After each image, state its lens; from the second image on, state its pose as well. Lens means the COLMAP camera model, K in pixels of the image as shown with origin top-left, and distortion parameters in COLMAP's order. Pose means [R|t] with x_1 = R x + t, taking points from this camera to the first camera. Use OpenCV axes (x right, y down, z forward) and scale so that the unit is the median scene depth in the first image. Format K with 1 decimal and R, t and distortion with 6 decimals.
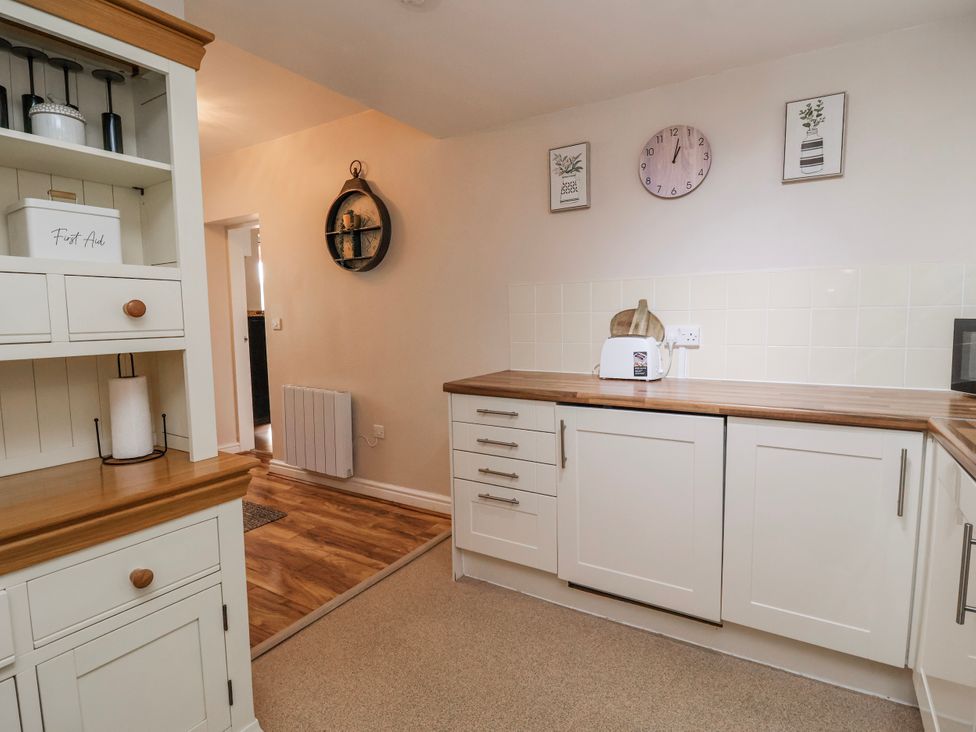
lens RADIAL K [[508.9, 0, 485.4], [0, 508.9, 365.1], [0, 0, 1]] dist [0.002101, -0.016053]
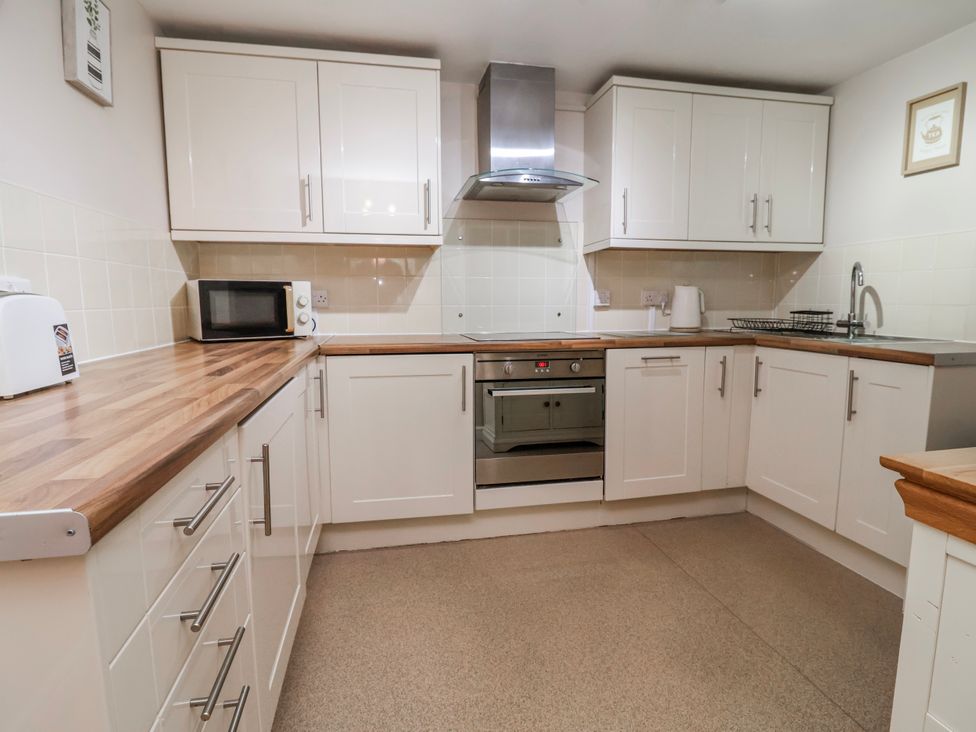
lens RADIAL K [[508.9, 0, 485.4], [0, 508.9, 365.1], [0, 0, 1]] dist [0.002101, -0.016053]
pose [[-0.684782, -0.075463, 0.724830, -0.377608], [0.083292, 0.980002, 0.180718, -0.047910], [-0.723972, 0.184125, -0.664802, 1.179389]]
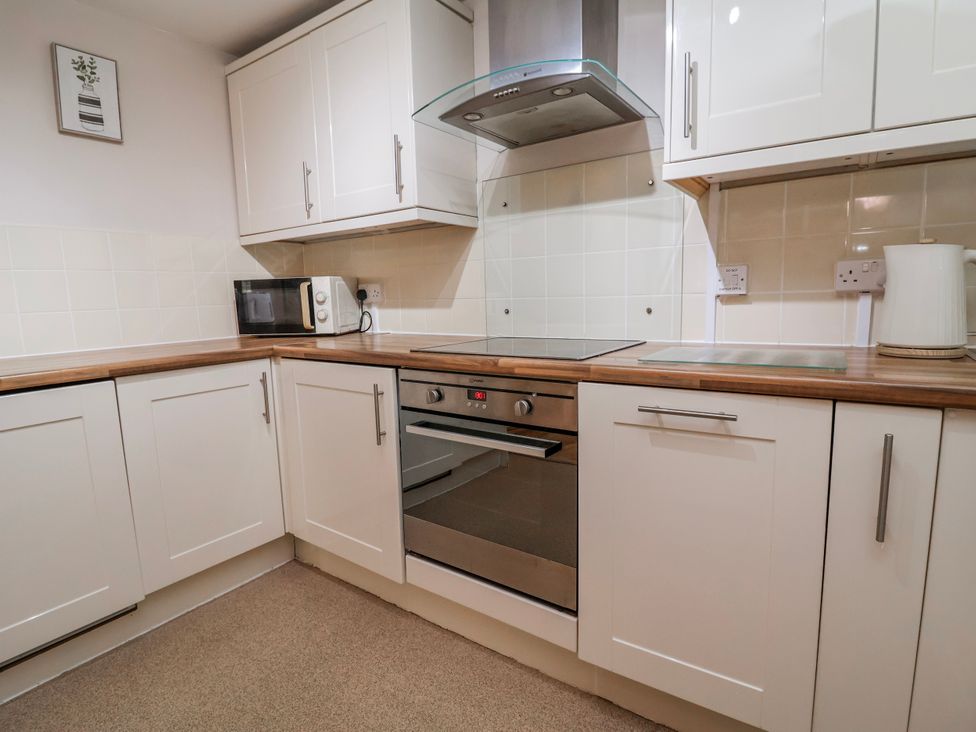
lens RADIAL K [[508.9, 0, 485.4], [0, 508.9, 365.1], [0, 0, 1]] dist [0.002101, -0.016053]
pose [[0.064847, -0.126442, 0.989852, -0.330296], [0.125884, 0.985052, 0.117582, 0.047026], [-0.989923, 0.116982, 0.079794, 0.231423]]
